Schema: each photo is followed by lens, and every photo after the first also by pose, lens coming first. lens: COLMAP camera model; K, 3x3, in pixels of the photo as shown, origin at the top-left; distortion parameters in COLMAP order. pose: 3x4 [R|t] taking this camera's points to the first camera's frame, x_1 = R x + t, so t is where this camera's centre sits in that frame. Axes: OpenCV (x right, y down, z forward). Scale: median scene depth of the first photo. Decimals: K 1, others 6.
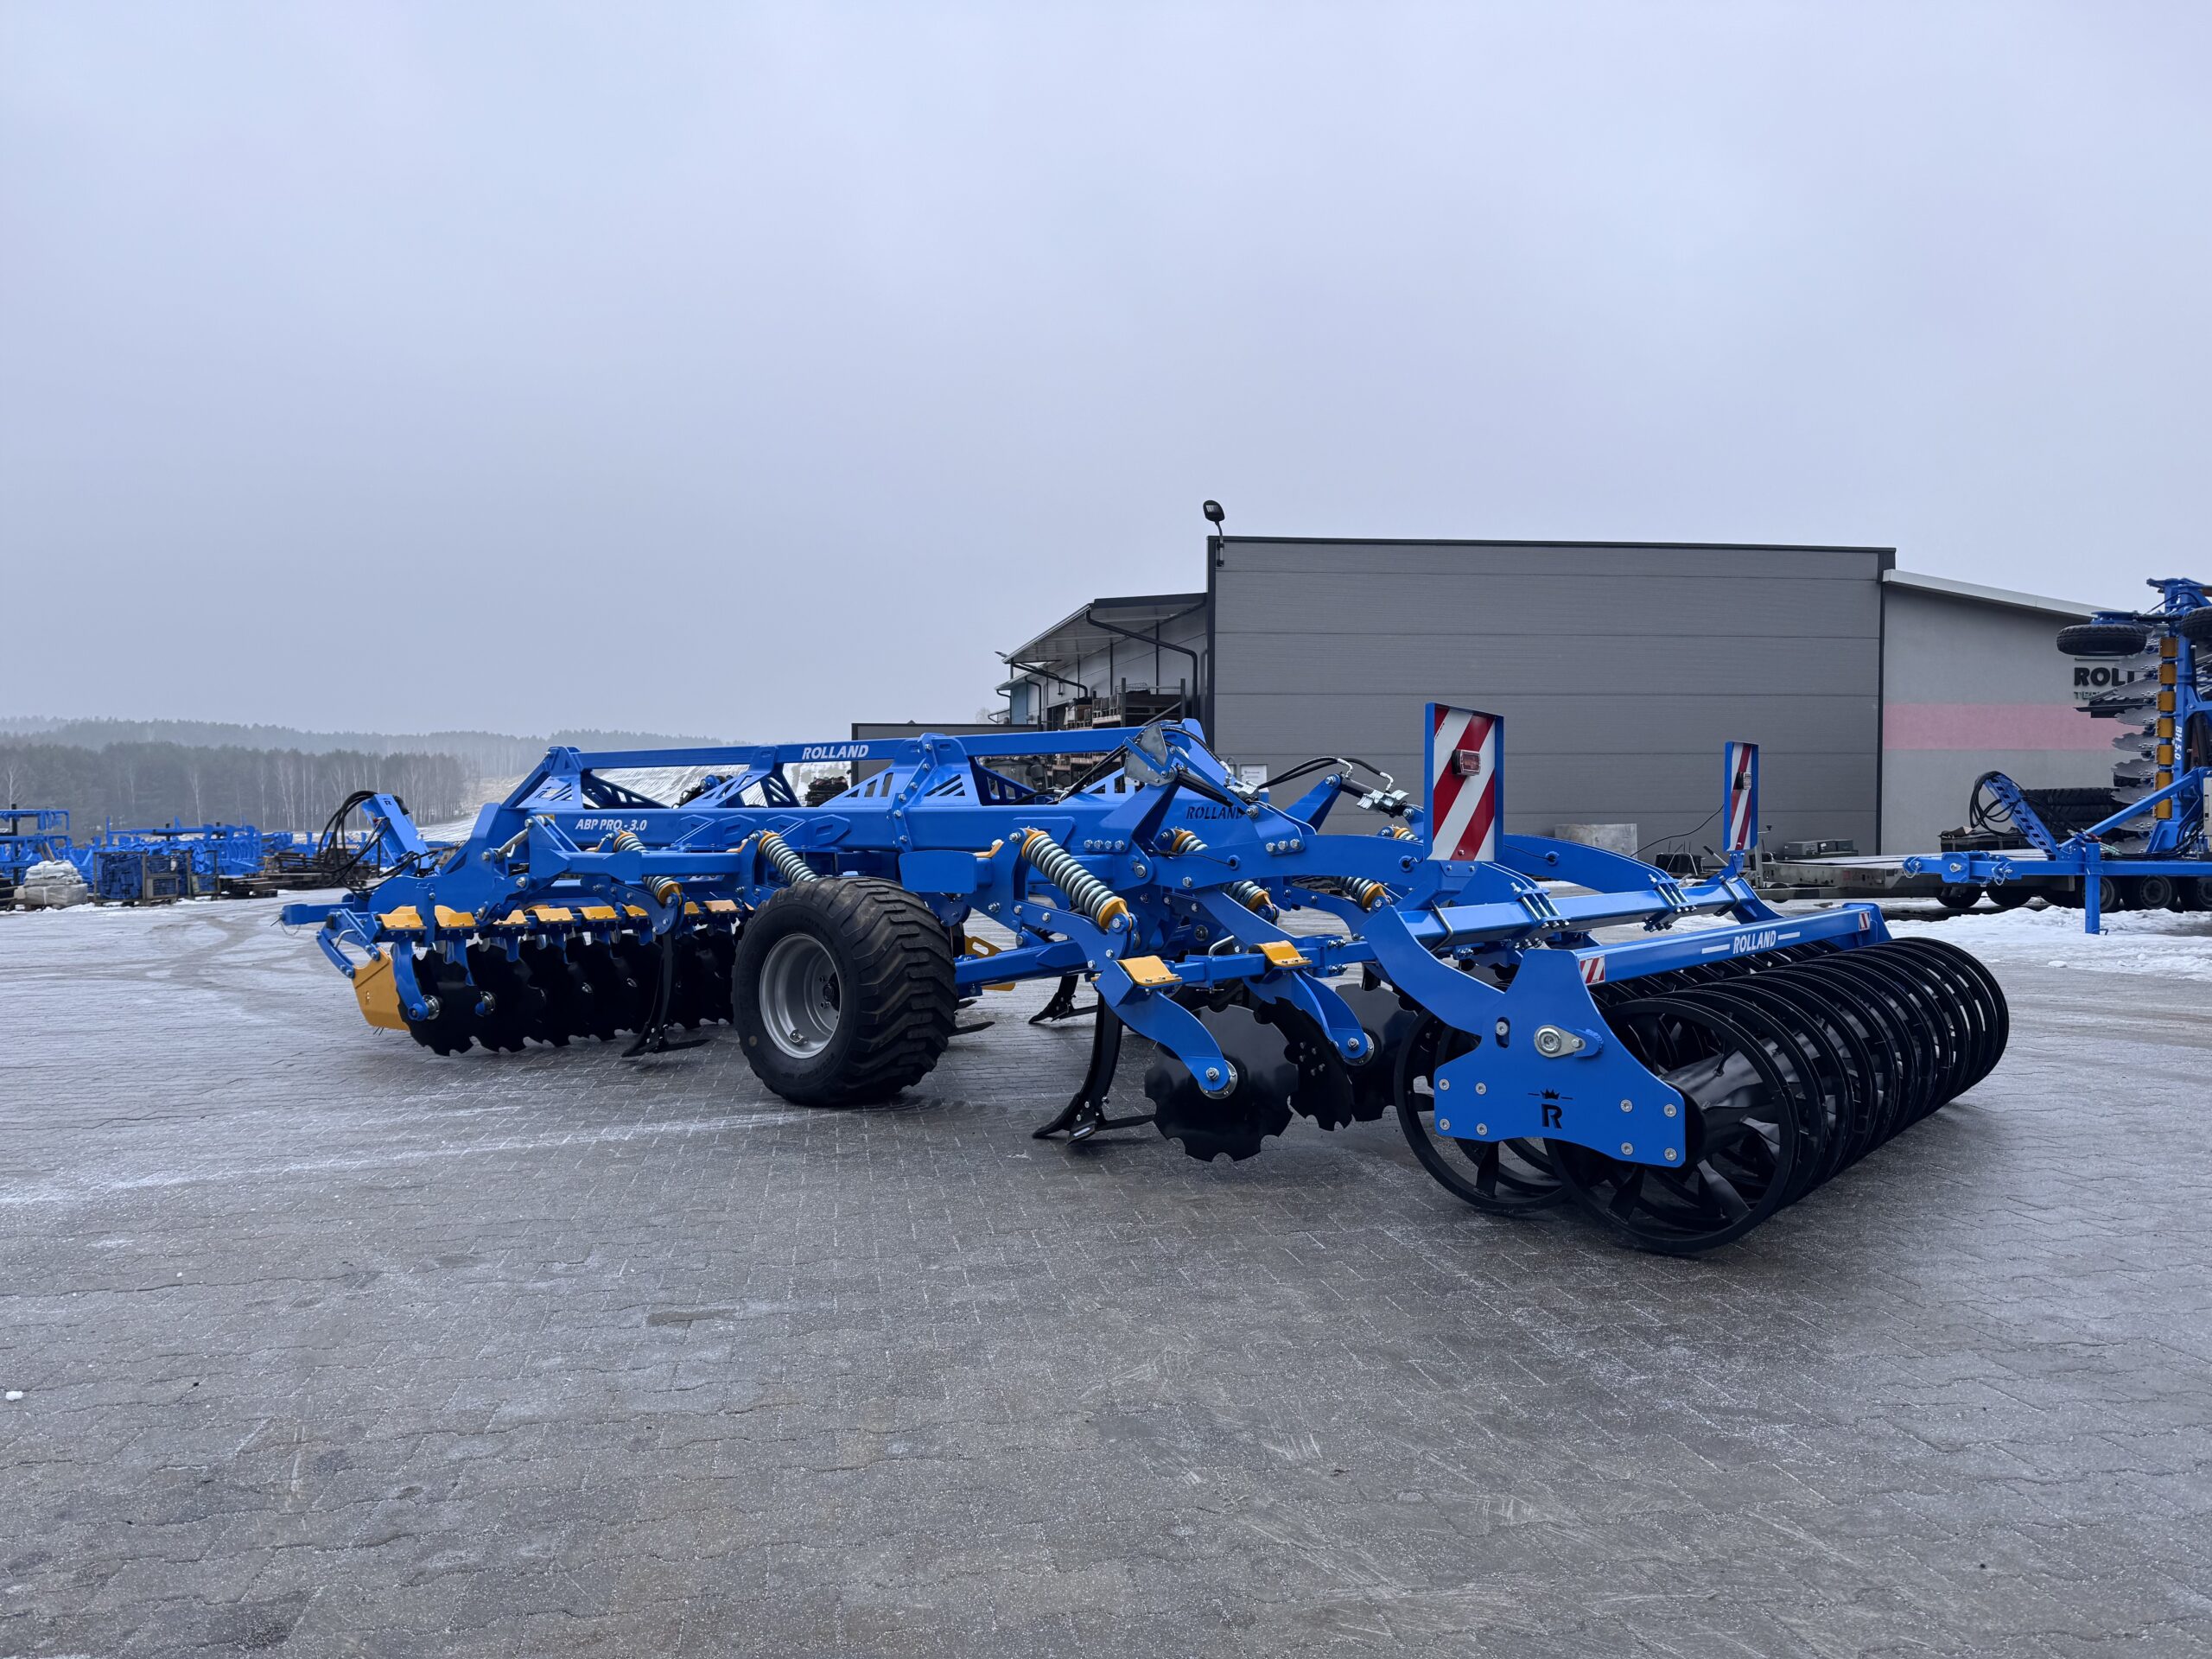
lens RADIAL K [[1554.8, 0, 1106.1], [0, 1554.8, 805.6], [0, 0, 1]] dist [0.055177, -0.063050]
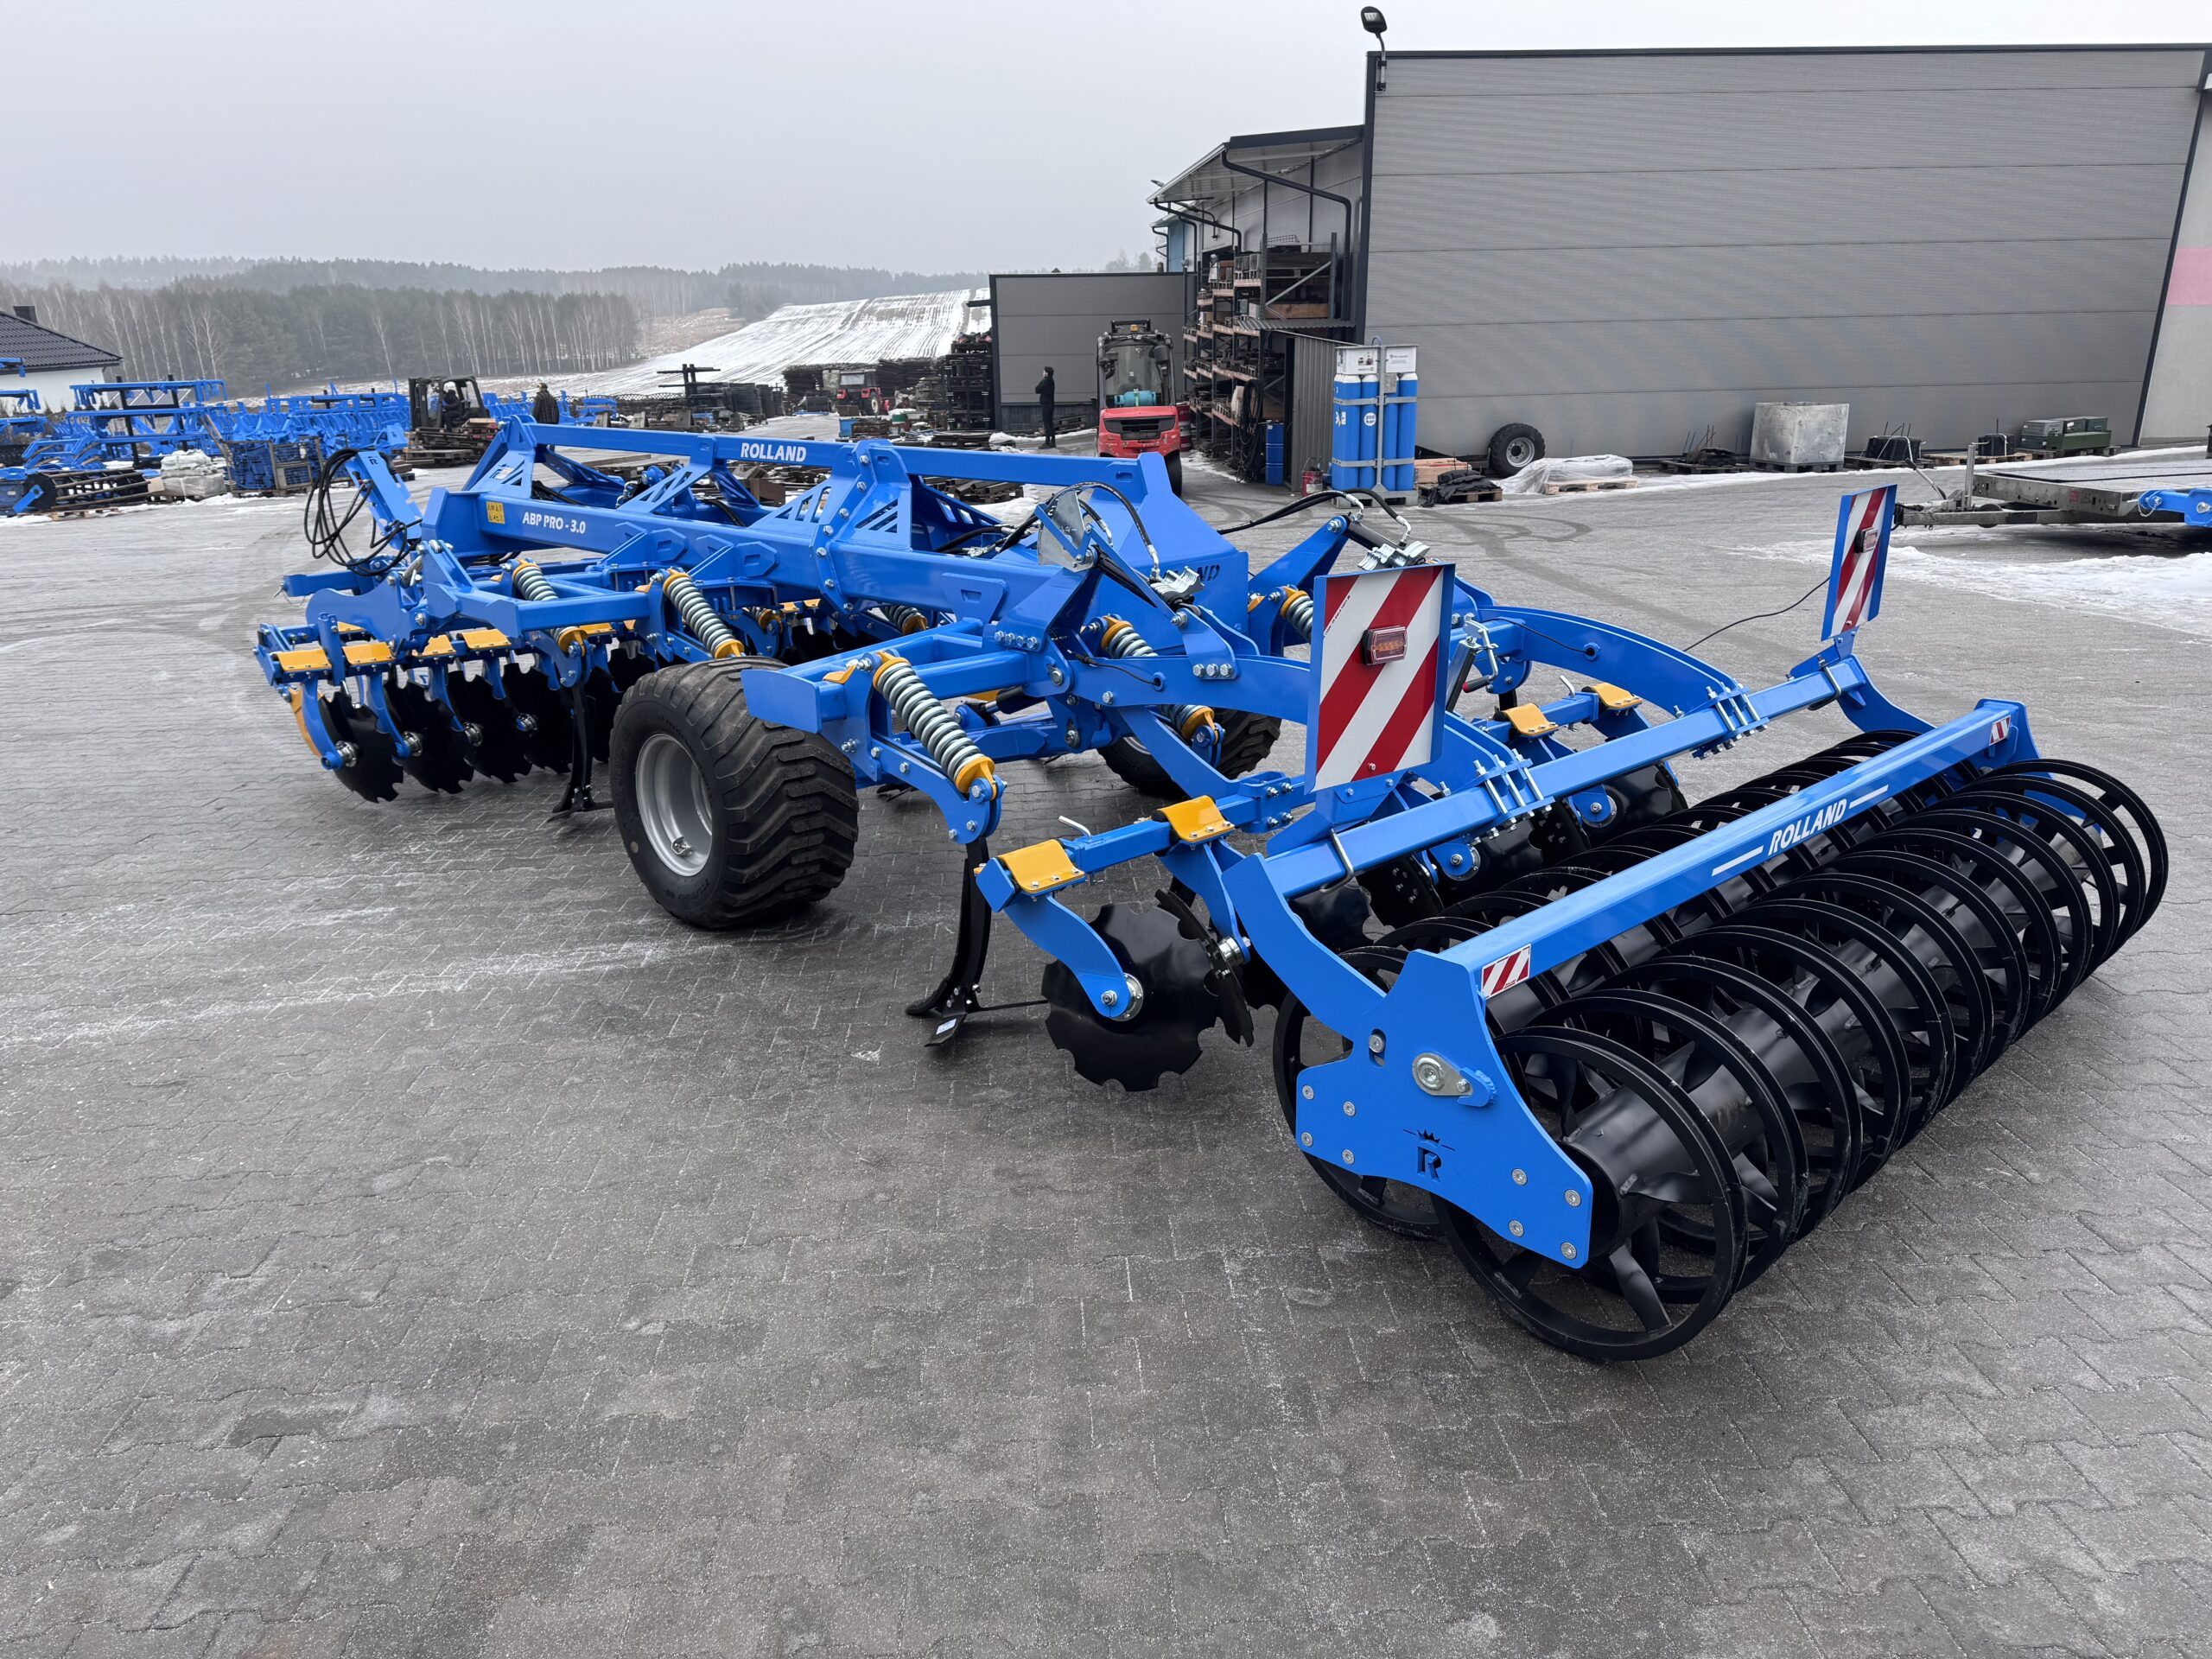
lens RADIAL K [[1554.8, 0, 1116.2], [0, 1554.8, 830.1], [0, 0, 1]] dist [0.055177, -0.063050]
pose [[0.993703, 0.023342, -0.109588, 0.140203], [0.010637, 0.953989, 0.299652, -0.120300], [0.111540, -0.298931, 0.947734, 0.208449]]
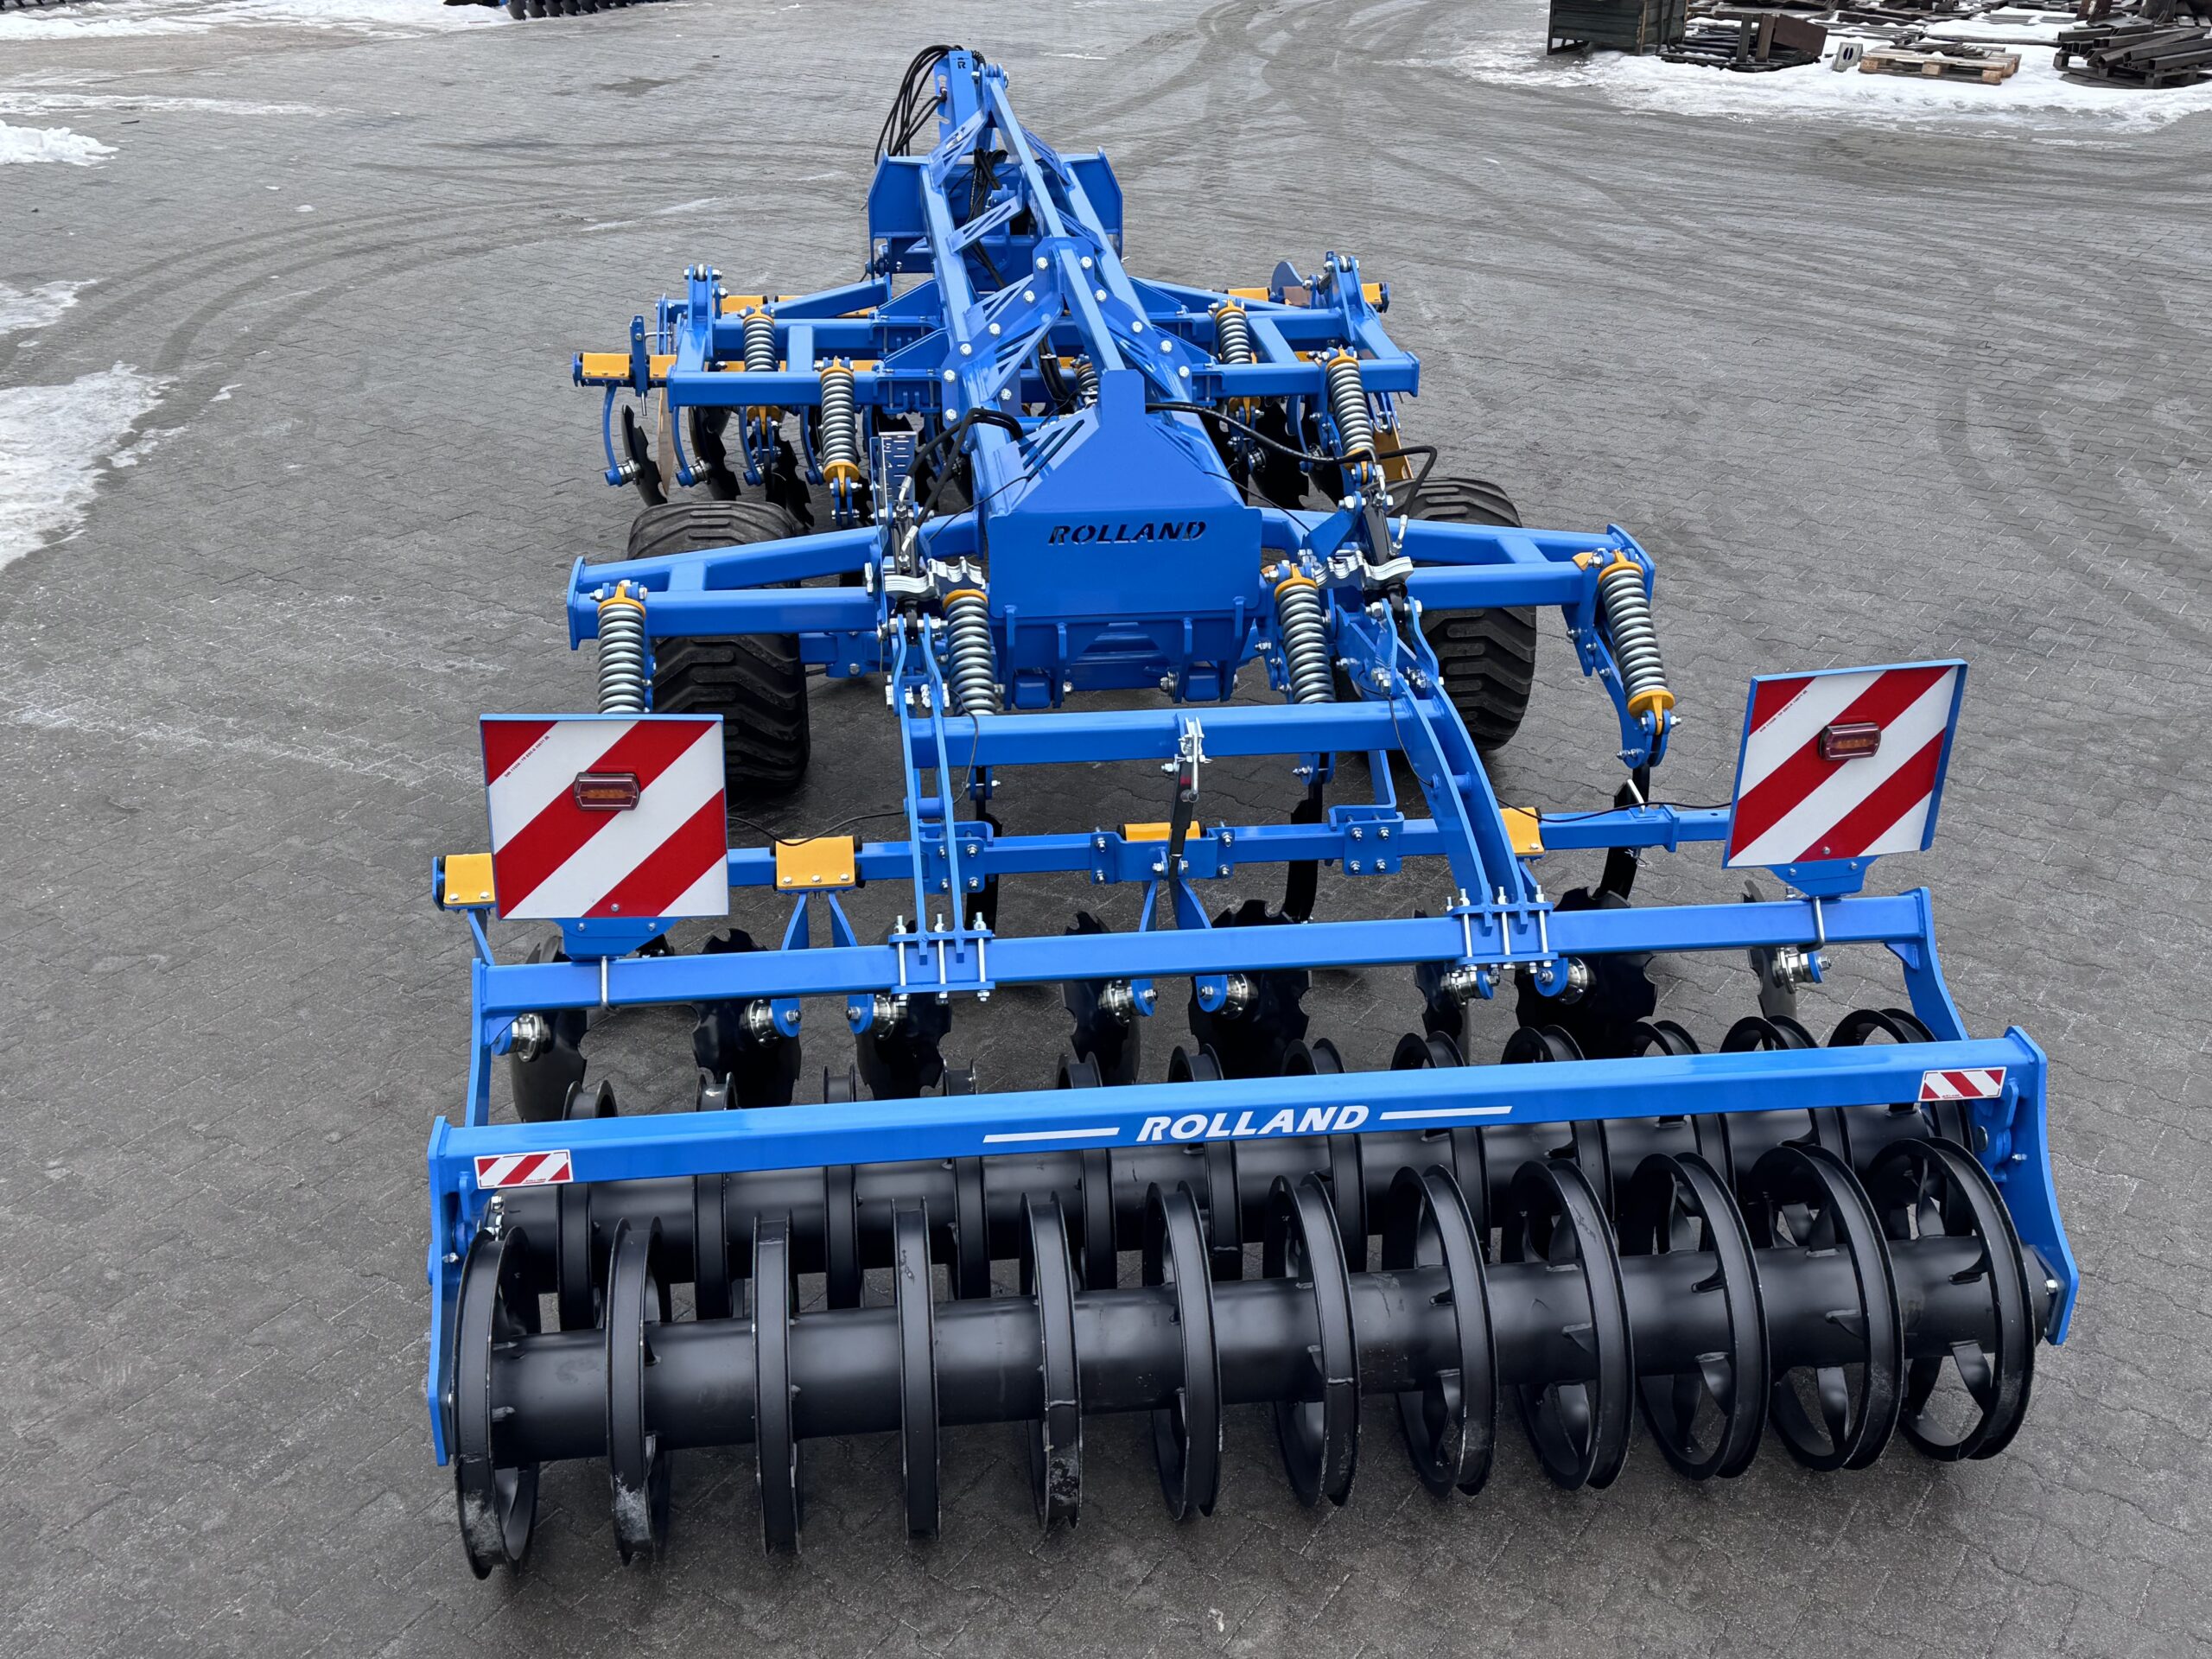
lens RADIAL K [[2303.0, 0, 1127.7], [0, 2303.0, 809.5], [0, 0, 1]] dist [0.047379, 0.000000]
pose [[0.719185, 0.320110, -0.616686, 0.741977], [-0.005411, 0.890104, 0.455726, -0.349236], [0.694797, -0.324415, 0.641882, 0.383395]]
